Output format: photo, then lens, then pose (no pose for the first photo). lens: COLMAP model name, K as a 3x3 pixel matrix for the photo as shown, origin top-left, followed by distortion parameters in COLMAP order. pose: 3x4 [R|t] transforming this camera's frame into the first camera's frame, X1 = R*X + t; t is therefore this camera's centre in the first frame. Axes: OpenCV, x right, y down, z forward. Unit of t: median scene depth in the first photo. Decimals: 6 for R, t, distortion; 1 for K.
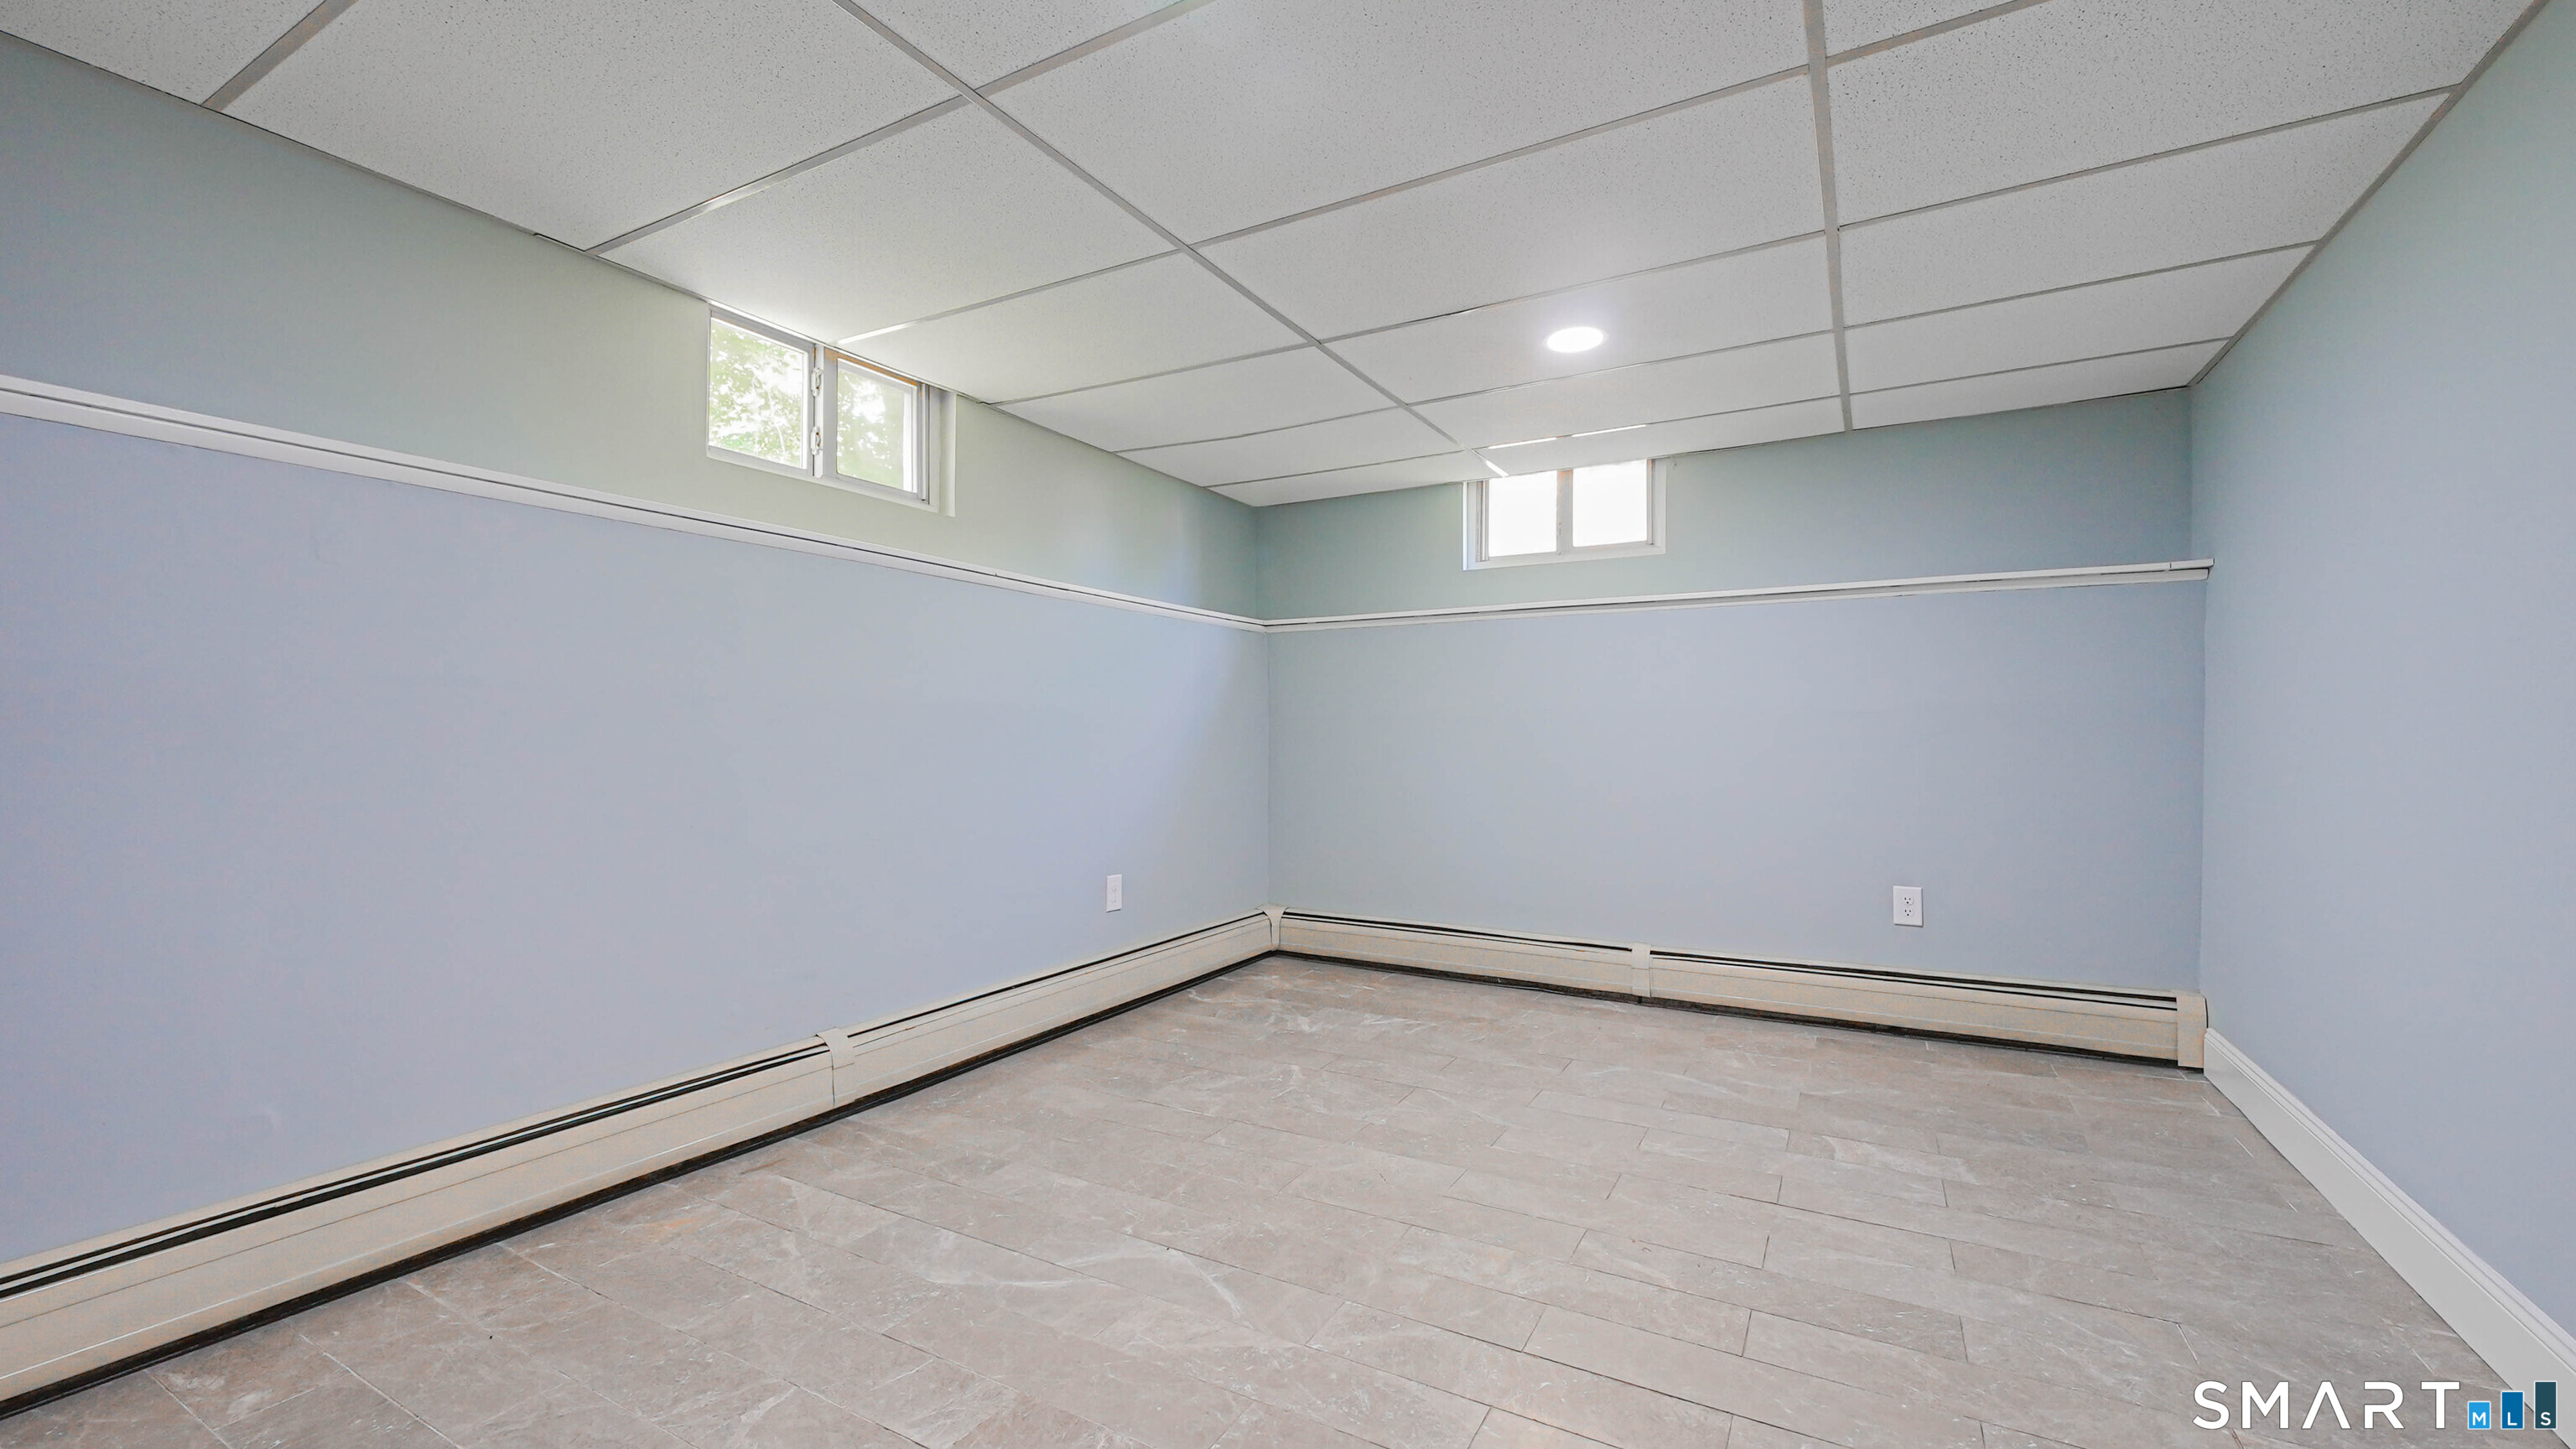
lens RADIAL K [[1045.5, 0, 1281.9], [0, 1045.5, 715.0], [0, 0, 1]] dist [0.019253, -0.006503]
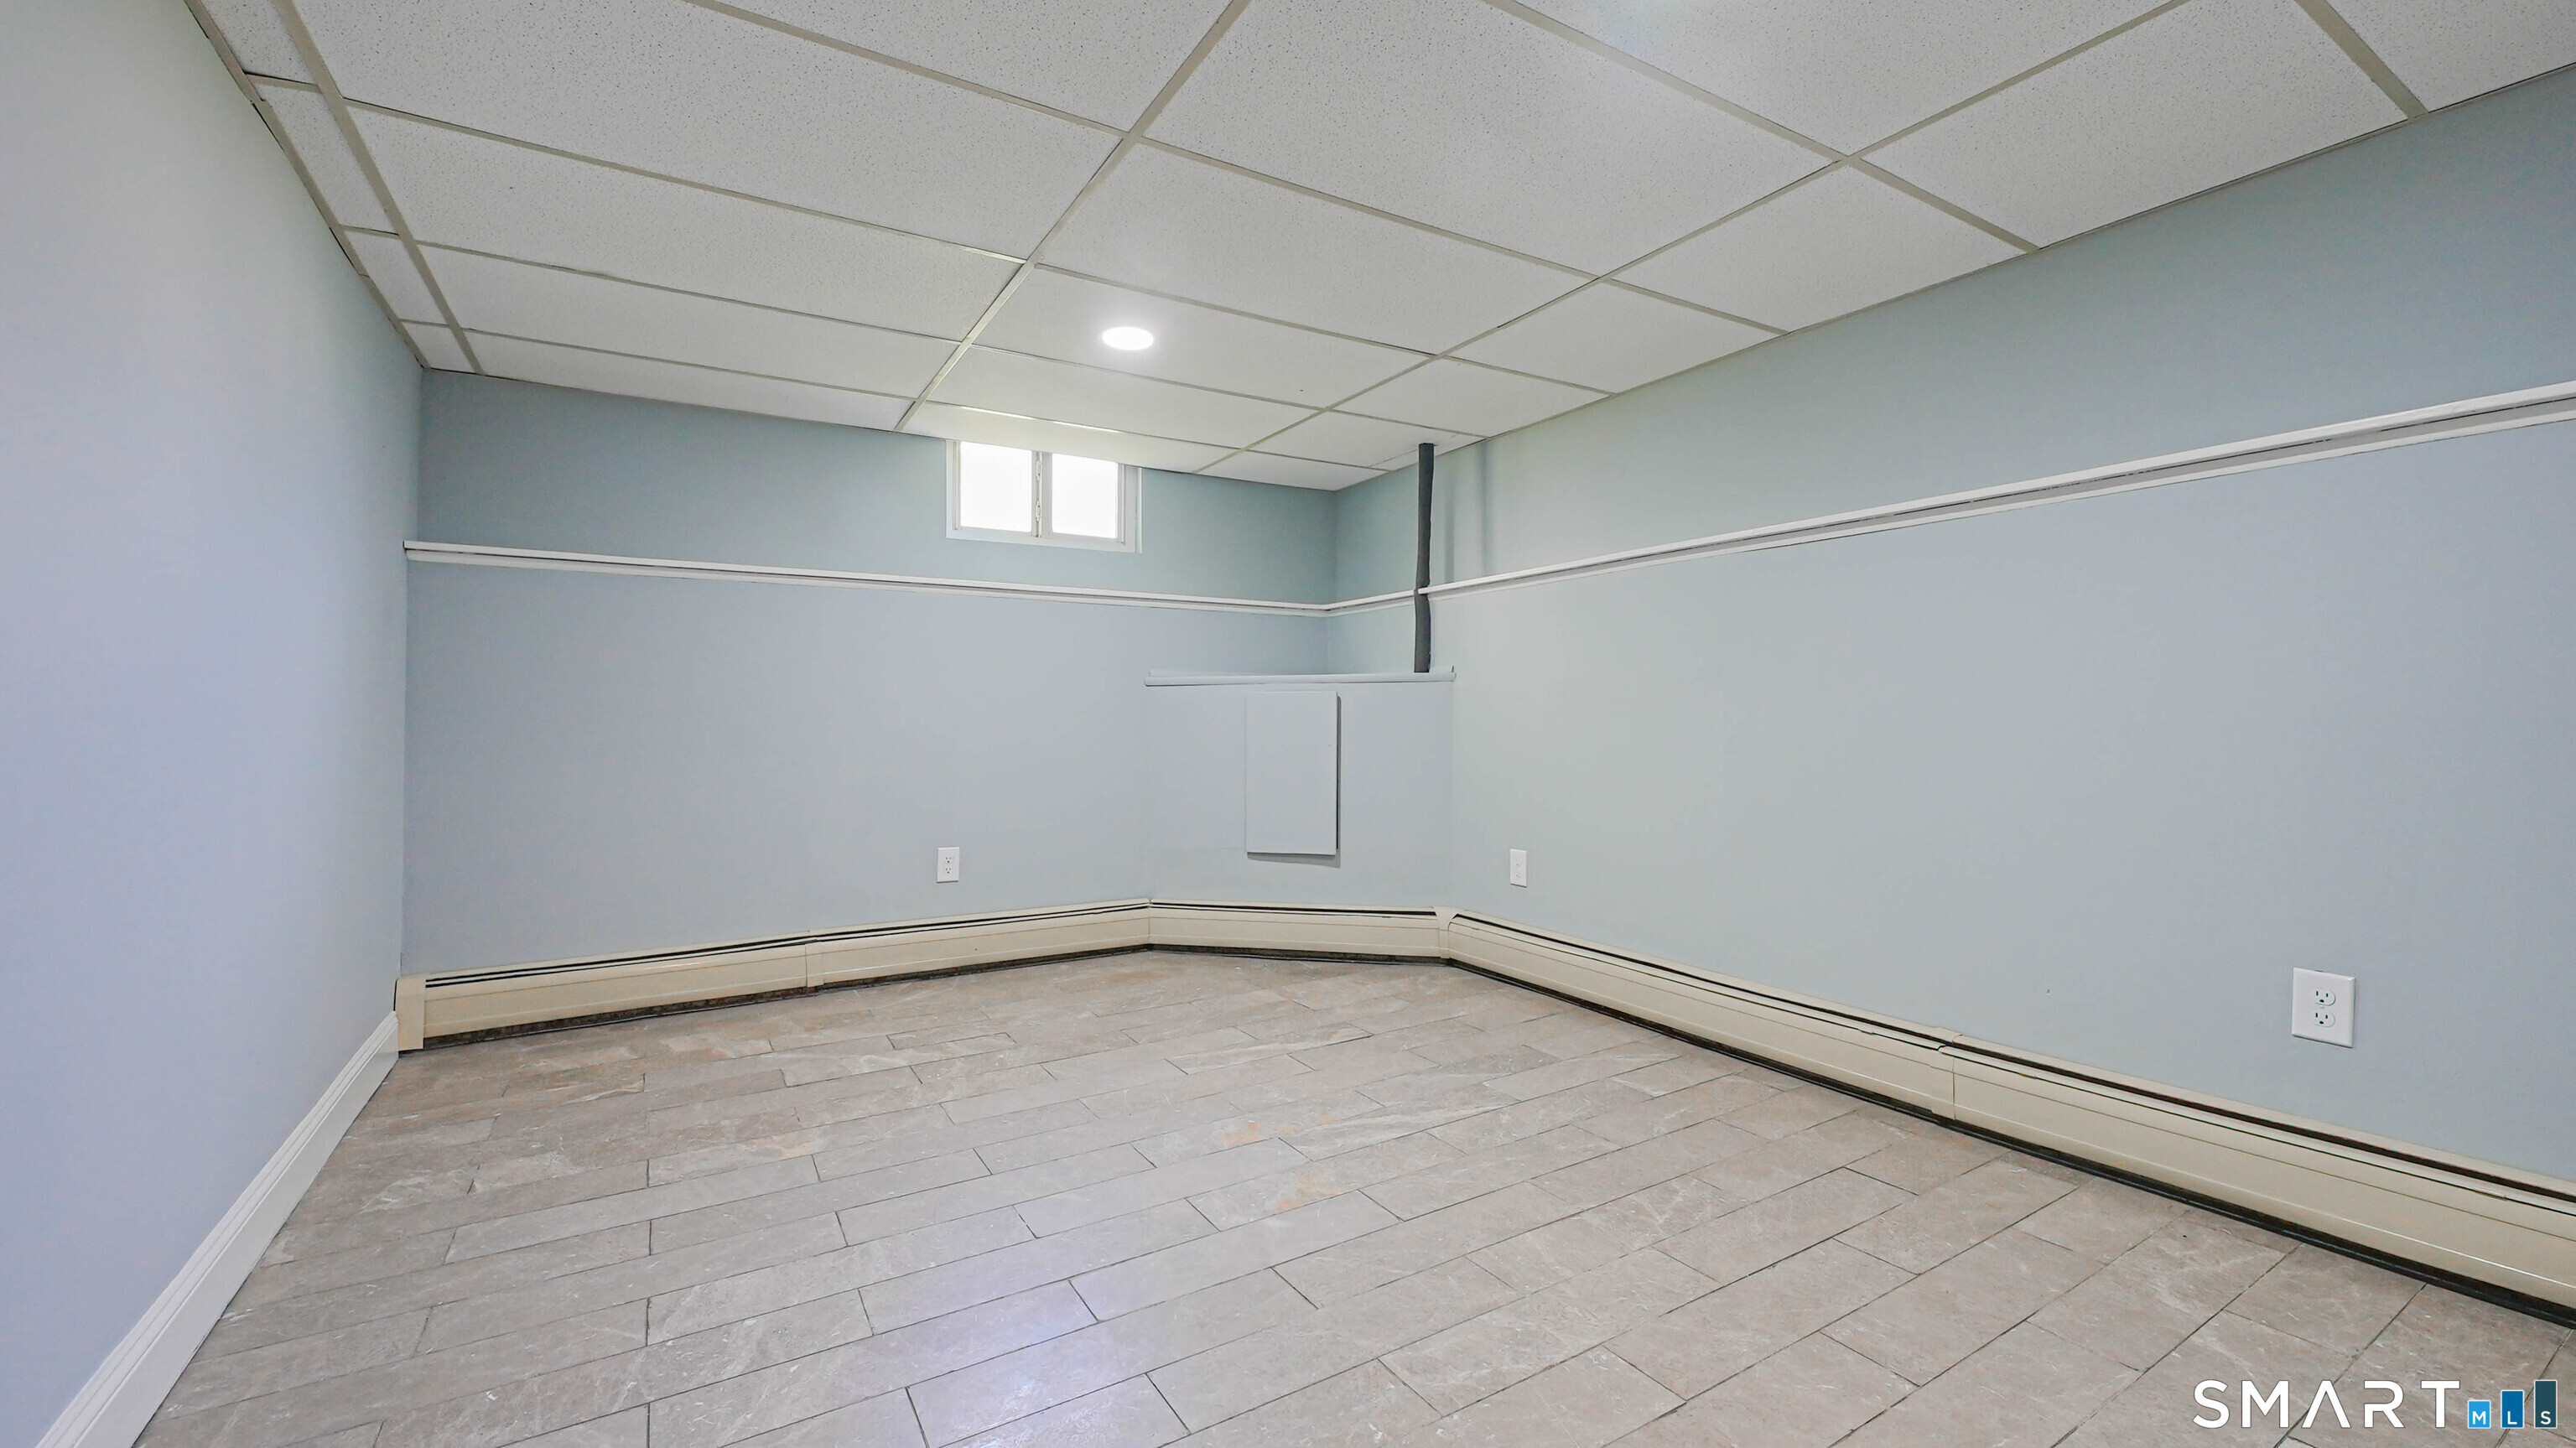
lens RADIAL K [[1045.4, 0, 1281.9], [0, 1045.4, 714.5], [0, 0, 1]] dist [0.019253, -0.006503]
pose [[0.485575, 0.000221, 0.874195, -0.499379], [-0.017709, 0.999797, 0.009584, 0.002442], [-0.874016, -0.020135, 0.485480, 0.306532]]
